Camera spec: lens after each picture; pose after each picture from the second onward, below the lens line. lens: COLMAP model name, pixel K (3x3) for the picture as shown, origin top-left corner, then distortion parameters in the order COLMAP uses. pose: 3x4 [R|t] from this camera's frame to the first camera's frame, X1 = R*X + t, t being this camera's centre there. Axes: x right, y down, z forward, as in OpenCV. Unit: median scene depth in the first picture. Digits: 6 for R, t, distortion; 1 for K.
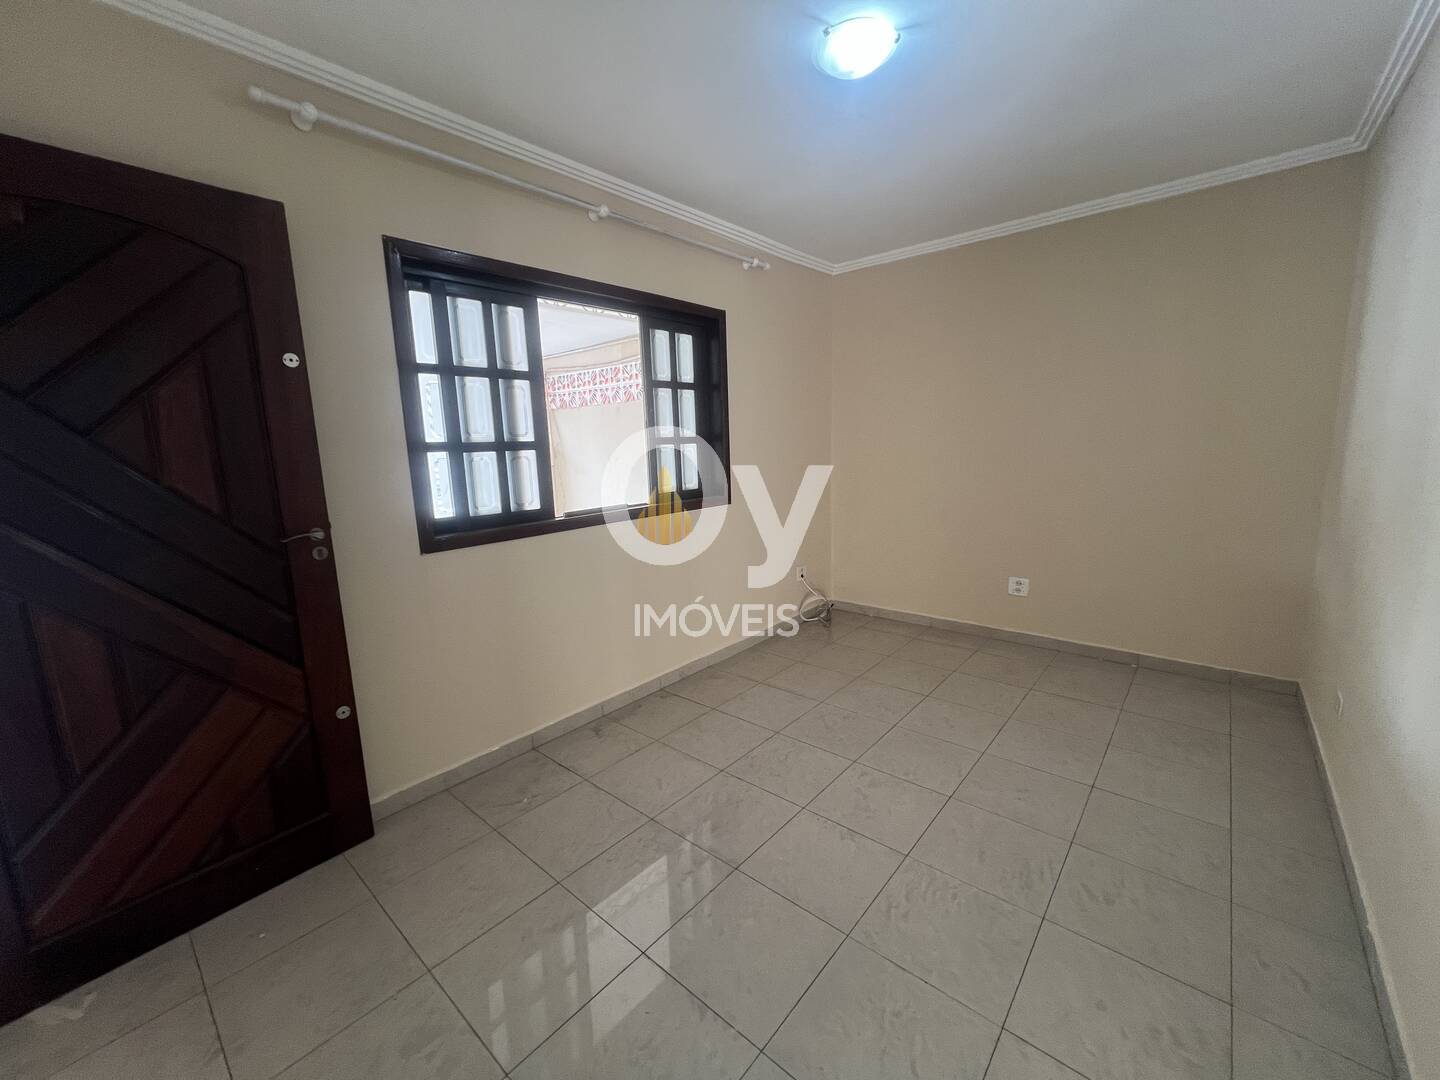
lens RADIAL K [[579.7, 0, 718.8], [0, 579.7, 530.8], [0, 0, 1]] dist [0.003841, 0.000325]
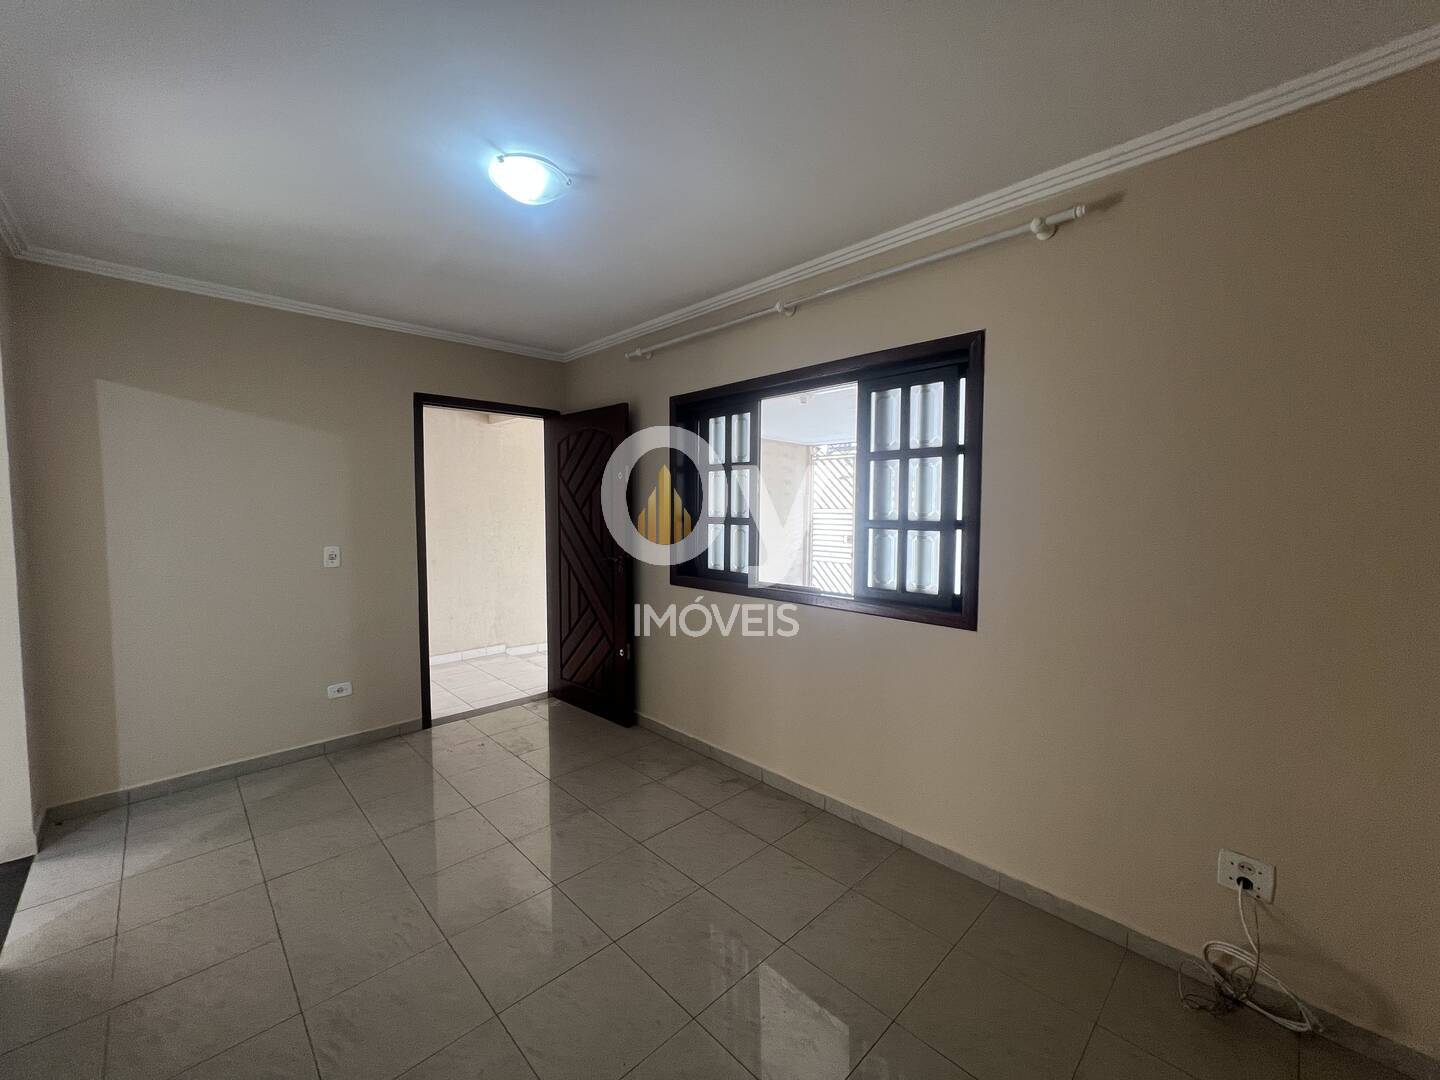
lens RADIAL K [[579.7, 0, 717.5], [0, 579.7, 549.4], [0, 0, 1]] dist [0.003841, 0.000325]
pose [[-0.087726, 0.079267, -0.992986, 0.882062], [-0.178028, 0.979533, 0.093921, -0.187045], [0.980107, 0.185019, -0.071819, 1.016282]]
